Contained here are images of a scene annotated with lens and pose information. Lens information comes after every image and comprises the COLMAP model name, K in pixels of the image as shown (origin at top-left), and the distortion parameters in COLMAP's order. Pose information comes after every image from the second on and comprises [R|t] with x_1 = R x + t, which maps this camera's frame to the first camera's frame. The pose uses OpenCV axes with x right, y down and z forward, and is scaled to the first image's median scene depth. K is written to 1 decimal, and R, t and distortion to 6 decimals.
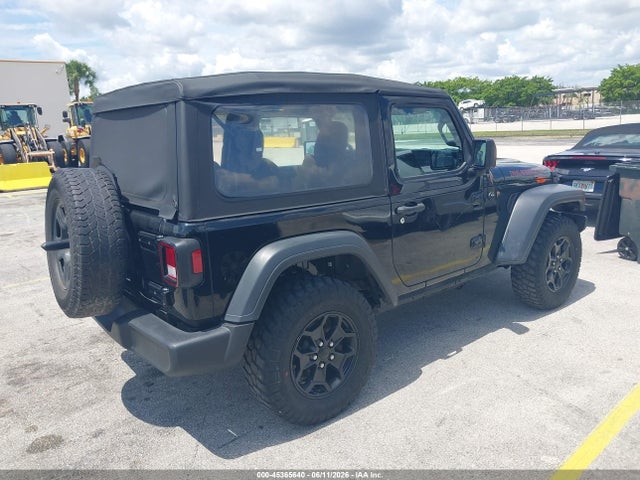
lens RADIAL K [[512.4, 0, 320.0], [0, 512.4, 240.0], [0, 0, 1]] dist [0.000743, 0.000634]
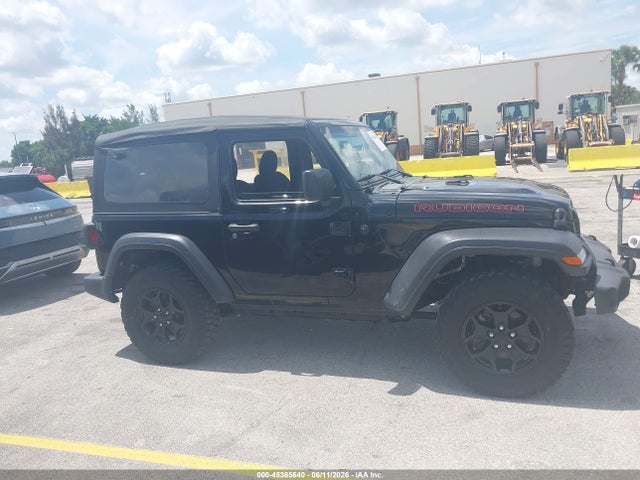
lens RADIAL K [[493.5, 0, 320.0], [0, 493.5, 240.0], [0, 0, 1]] dist [0.009501, 0.002576]
pose [[0.532821, 0.166719, -0.829643, 1.002757], [-0.139457, 0.984295, 0.108234, -0.150065], [0.834658, 0.058030, 0.547703, 0.437039]]
